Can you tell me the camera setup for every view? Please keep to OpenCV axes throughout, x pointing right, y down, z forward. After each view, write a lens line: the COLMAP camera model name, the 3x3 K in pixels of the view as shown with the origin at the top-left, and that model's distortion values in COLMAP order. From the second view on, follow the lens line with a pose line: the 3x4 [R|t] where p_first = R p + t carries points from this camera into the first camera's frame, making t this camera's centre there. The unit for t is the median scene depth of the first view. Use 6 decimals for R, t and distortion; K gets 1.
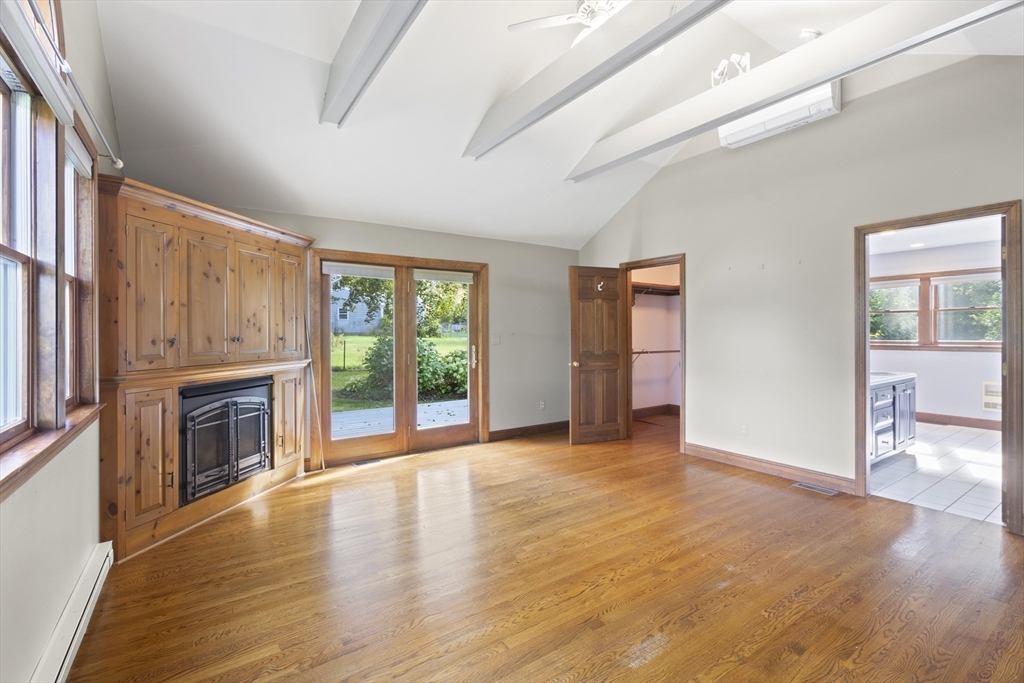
lens RADIAL K [[460.7, 0, 510.6], [0, 460.7, 337.3], [0, 0, 1]] dist [-0.016333, 0.010254]
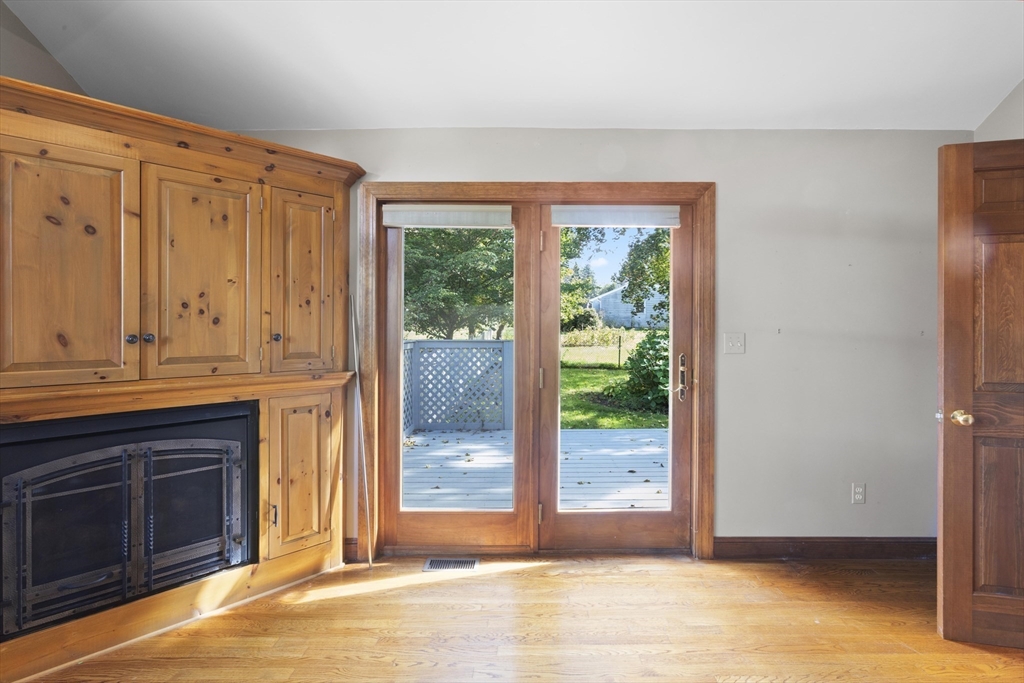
lens RADIAL K [[491.2, 0, 513.1], [0, 491.2, 331.5], [0, 0, 1]] dist [-0.004509, 0.002142]
pose [[0.826348, 0.007830, -0.563105, 0.073429], [-0.008676, 0.999962, 0.001173, -0.005852], [0.563093, 0.003916, 0.826385, 0.529556]]
